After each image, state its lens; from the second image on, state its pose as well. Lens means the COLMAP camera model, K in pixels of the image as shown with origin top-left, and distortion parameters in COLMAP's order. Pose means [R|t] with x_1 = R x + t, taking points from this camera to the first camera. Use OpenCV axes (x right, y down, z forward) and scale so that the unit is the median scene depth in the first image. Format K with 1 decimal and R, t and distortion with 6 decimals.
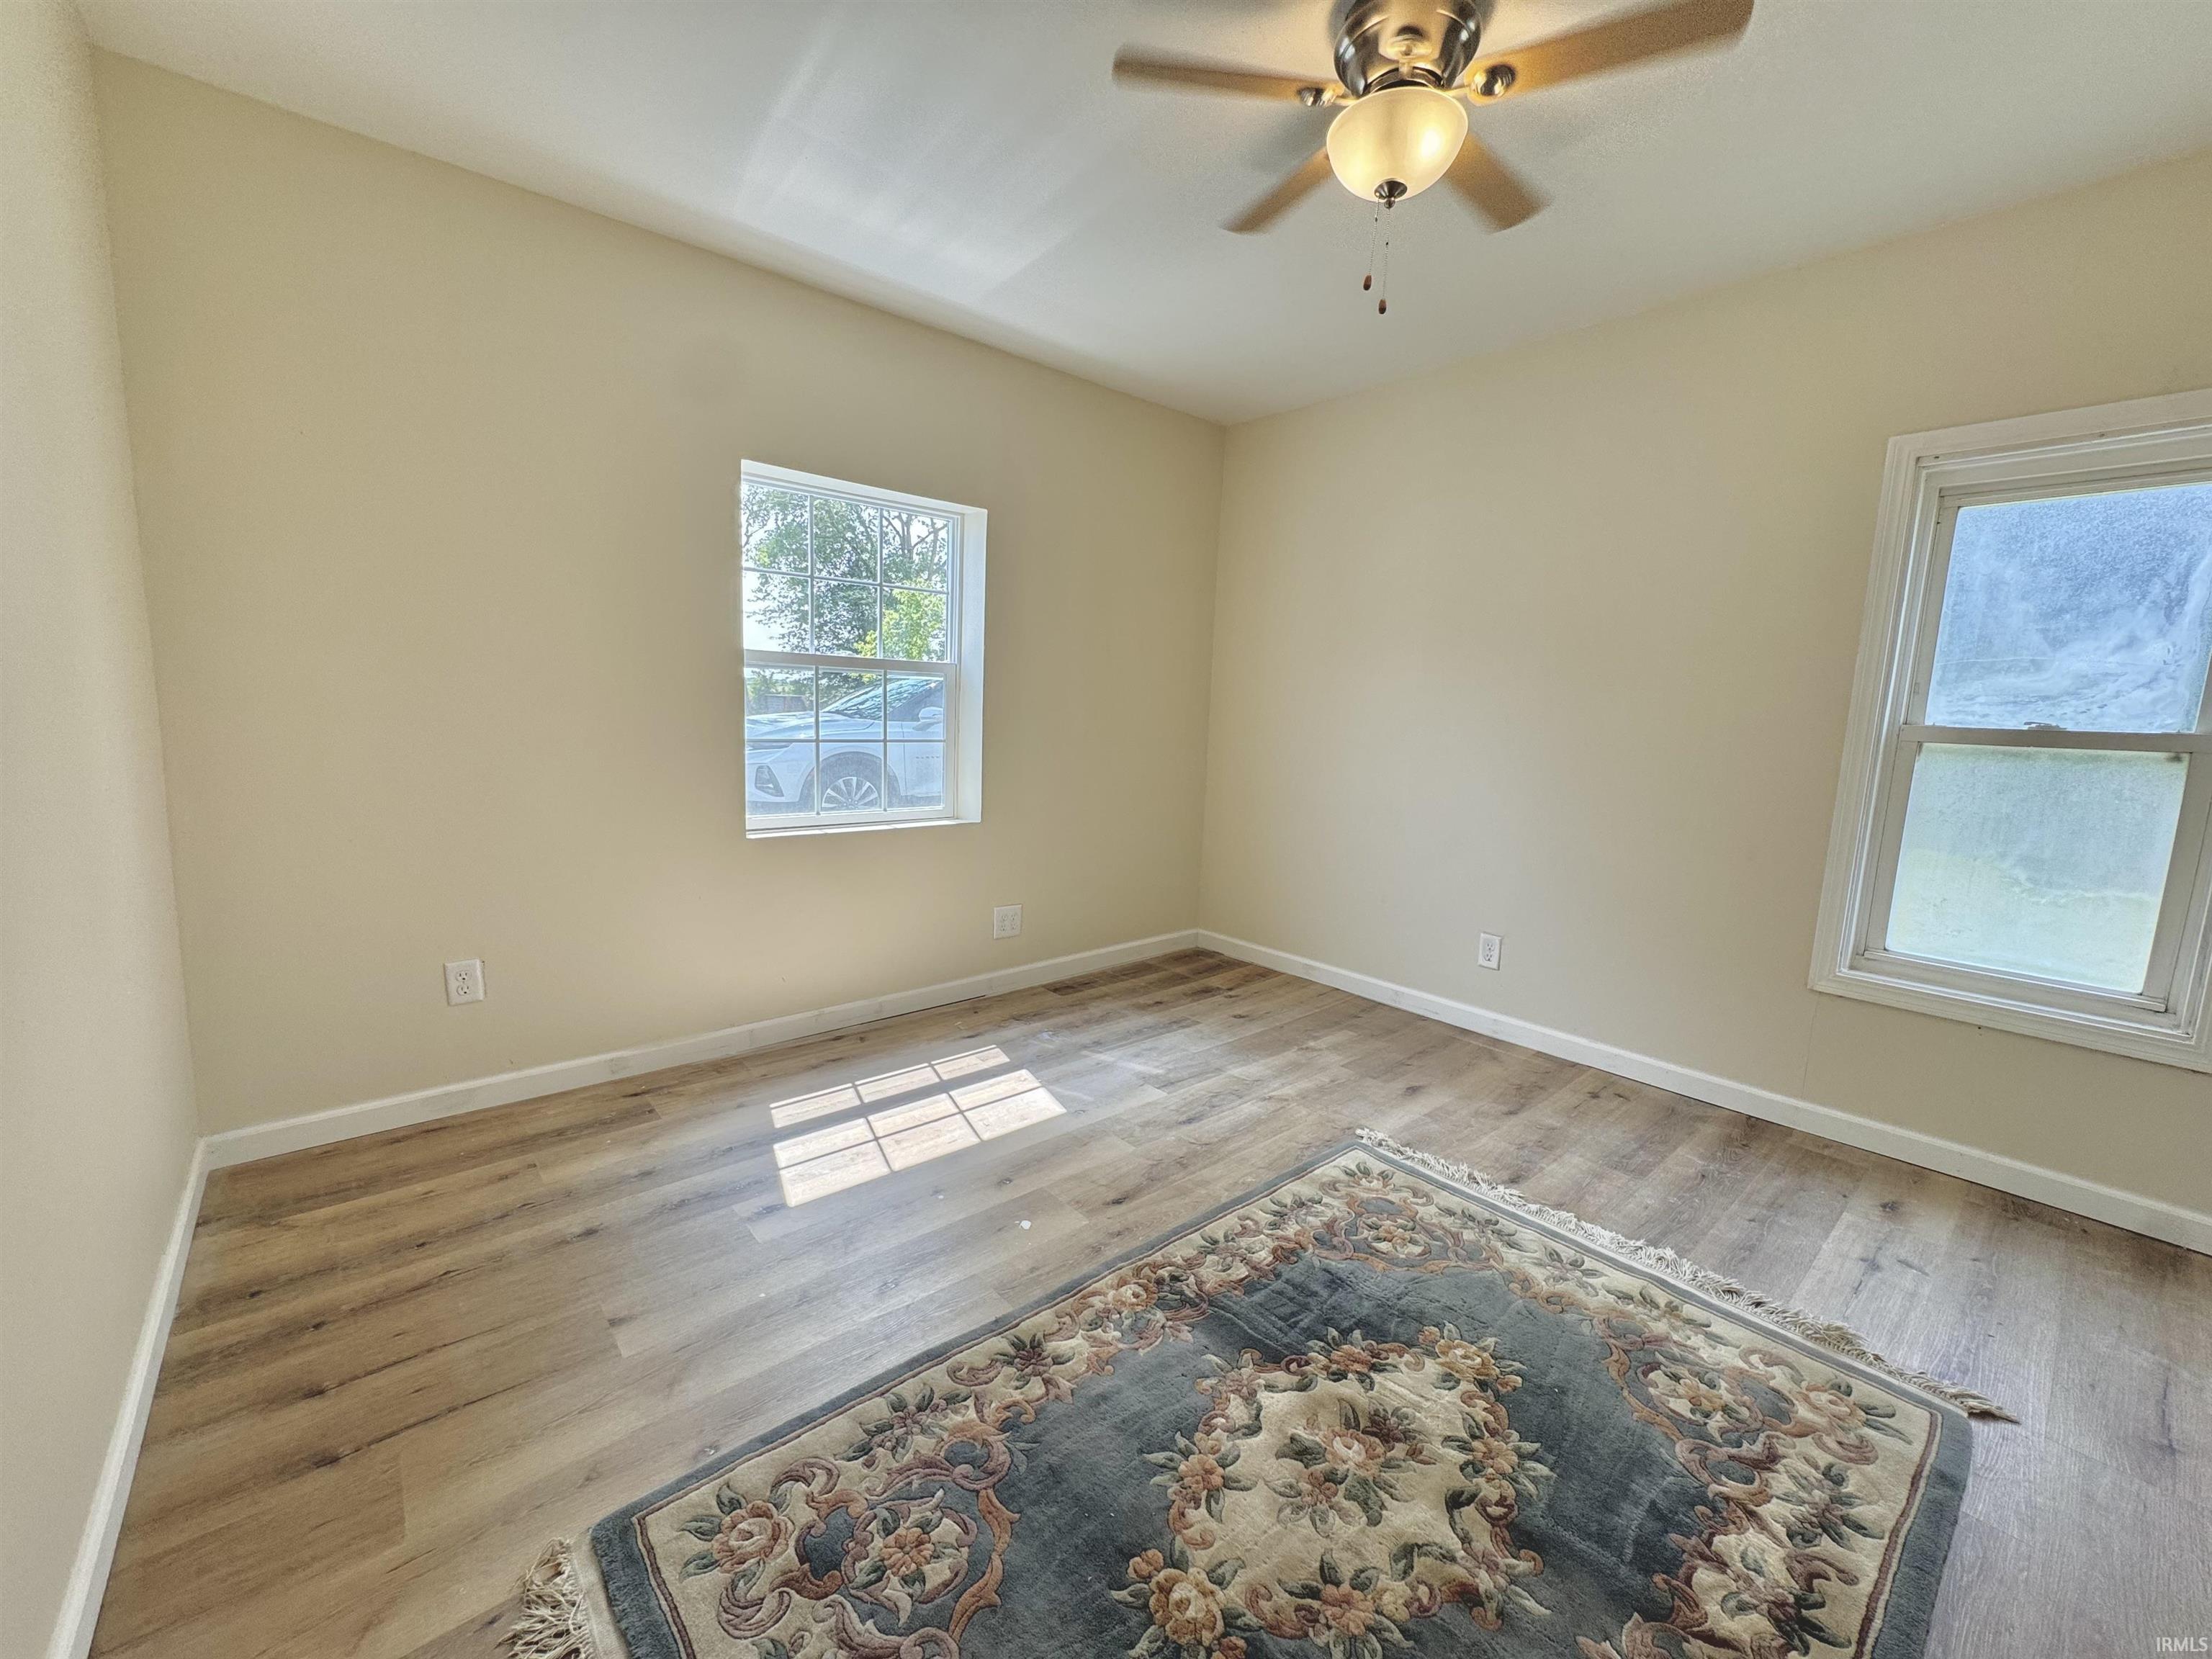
lens RADIAL K [[899.5, 0, 1099.3], [0, 899.5, 813.9], [0, 0, 1]] dist [-0.002075, 0.001015]
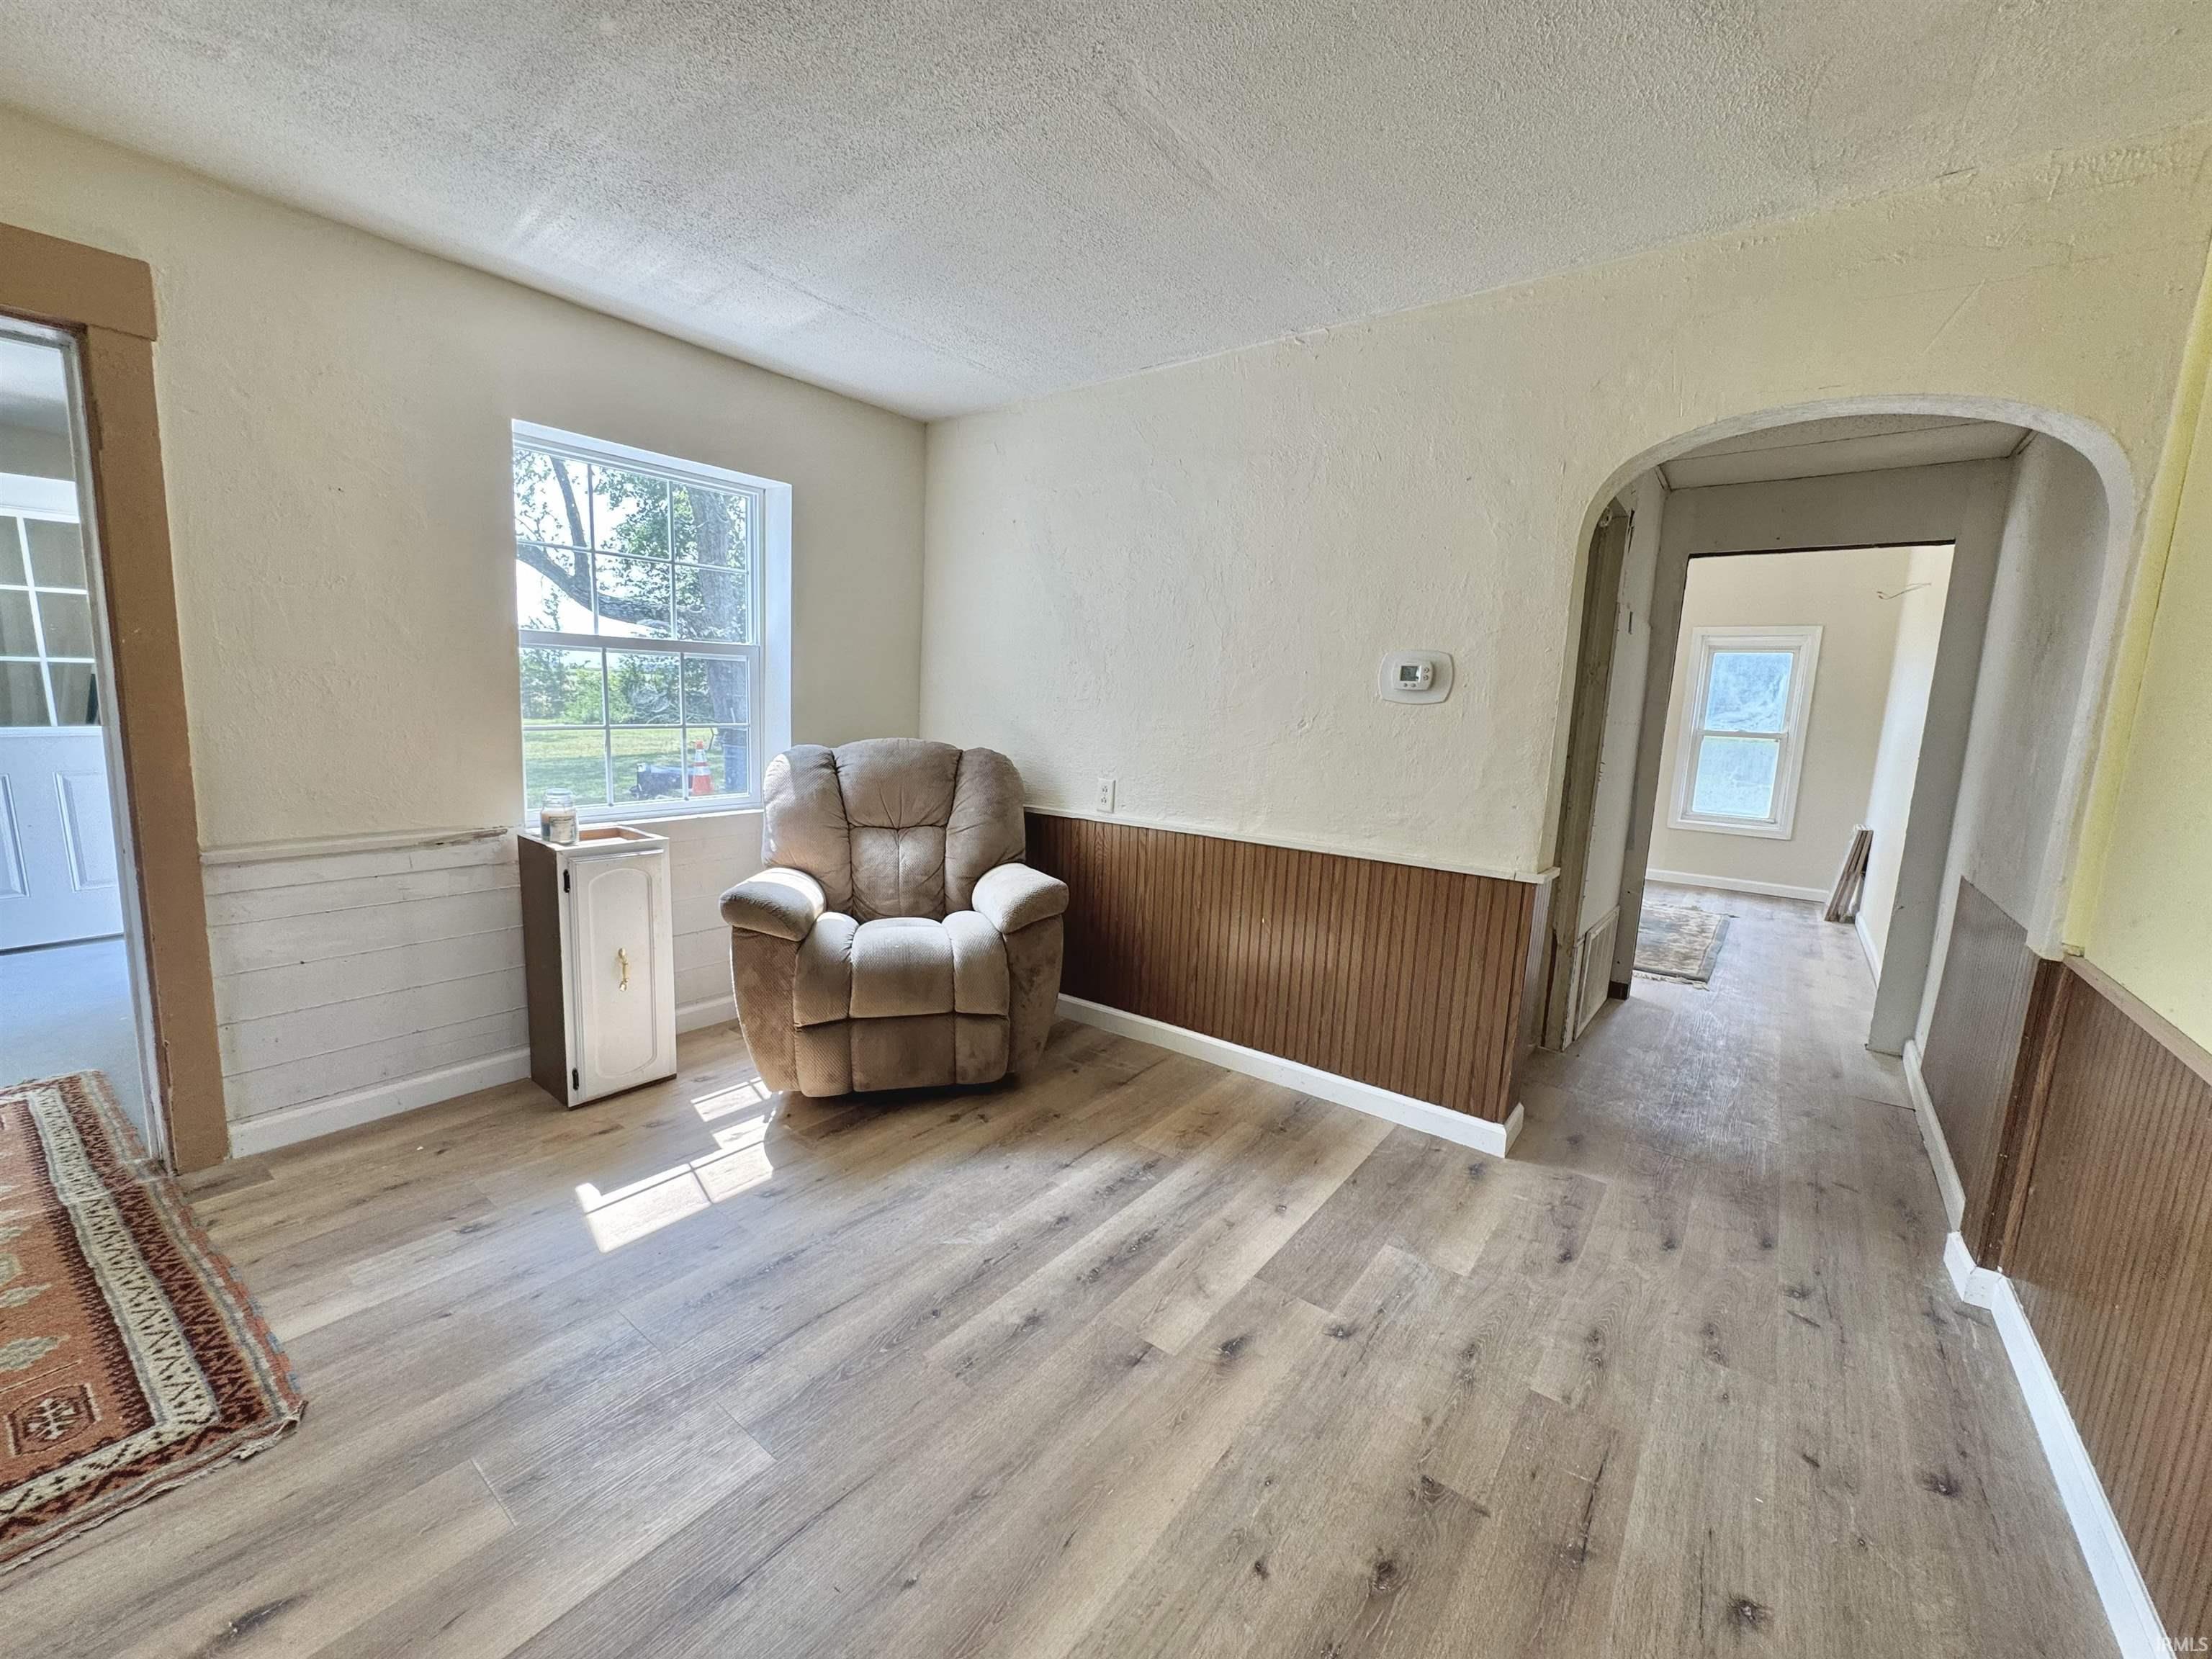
lens RADIAL K [[899.5, 0, 1099.4], [0, 899.5, 809.5], [0, 0, 1]] dist [-0.002075, 0.001015]
pose [[0.983145, -0.013356, 0.182339, -1.520338], [0.012223, 0.999898, 0.007332, 0.112313], [-0.182419, -0.004980, 0.983208, -1.479236]]
